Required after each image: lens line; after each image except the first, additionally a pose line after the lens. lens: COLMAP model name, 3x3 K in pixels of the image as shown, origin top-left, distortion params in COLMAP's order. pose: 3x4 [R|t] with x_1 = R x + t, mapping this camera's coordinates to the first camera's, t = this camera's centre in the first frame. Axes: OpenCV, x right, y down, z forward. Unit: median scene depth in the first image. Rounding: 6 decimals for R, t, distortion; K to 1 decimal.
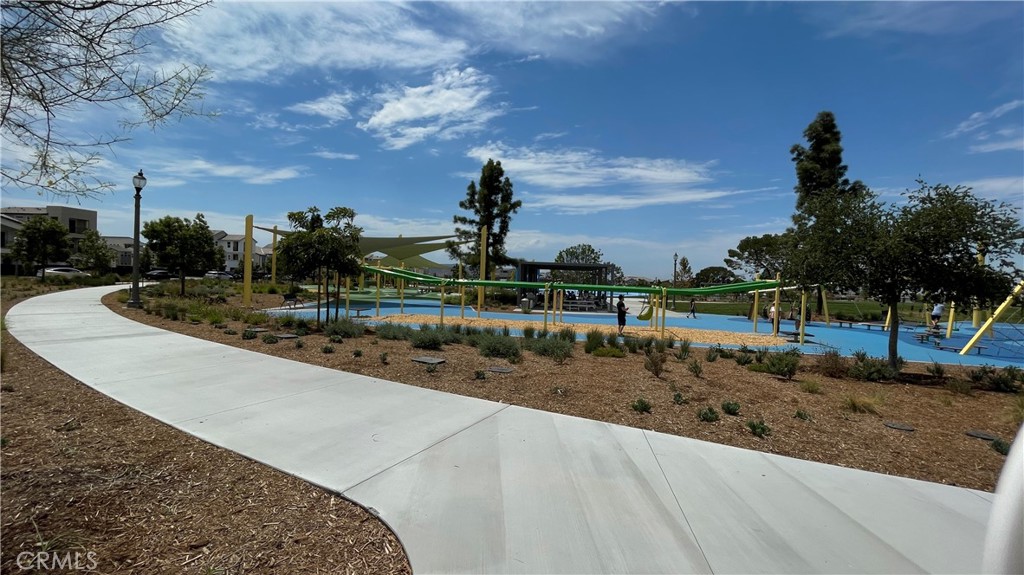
lens RADIAL K [[420.2, 0, 507.9], [0, 420.2, 291.0], [0, 0, 1]] dist [-0.000431, -0.000089]
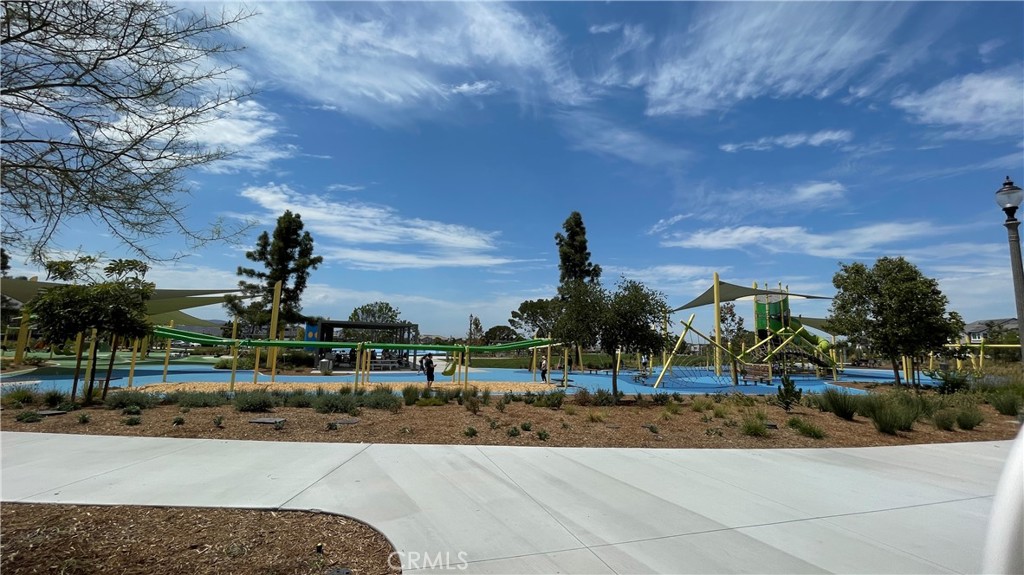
lens RADIAL K [[424.7, 0, 513.7], [0, 424.7, 289.8], [0, 0, 1]] dist [0.000280, -0.000170]
pose [[0.882737, 0.046833, 0.467527, -0.018124], [0.018751, 0.990716, -0.134647, -0.000270], [-0.469493, 0.127624, 0.873664, -0.027549]]
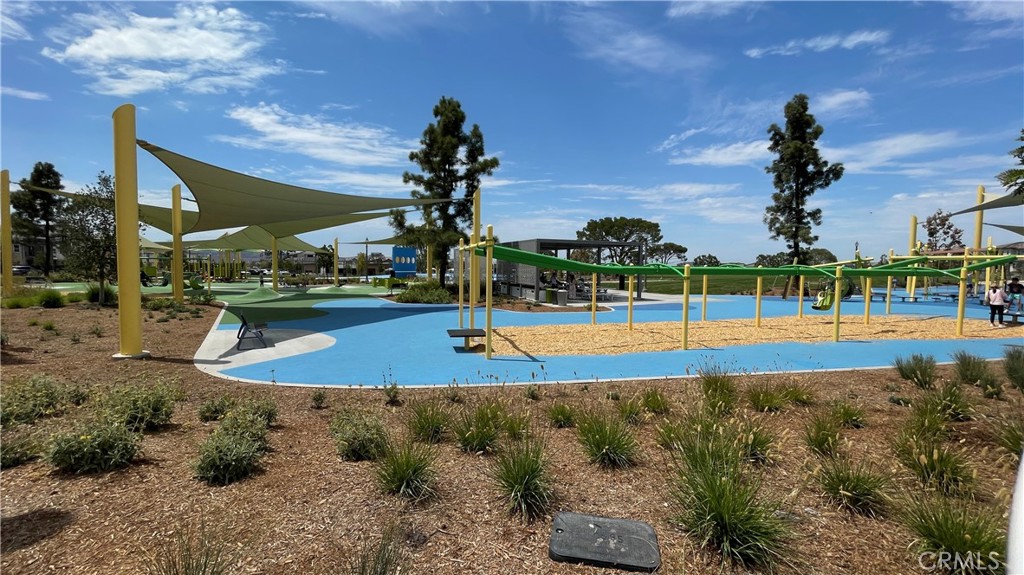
lens RADIAL K [[423.7, 0, 514.7], [0, 423.7, 278.1], [0, 0, 1]] dist [-0.004147, -0.000436]
pose [[0.882067, -0.042188, 0.469231, -0.151686], [0.037673, 0.999109, 0.019010, -0.007557], [-0.469615, 0.000909, 0.882871, 0.154799]]
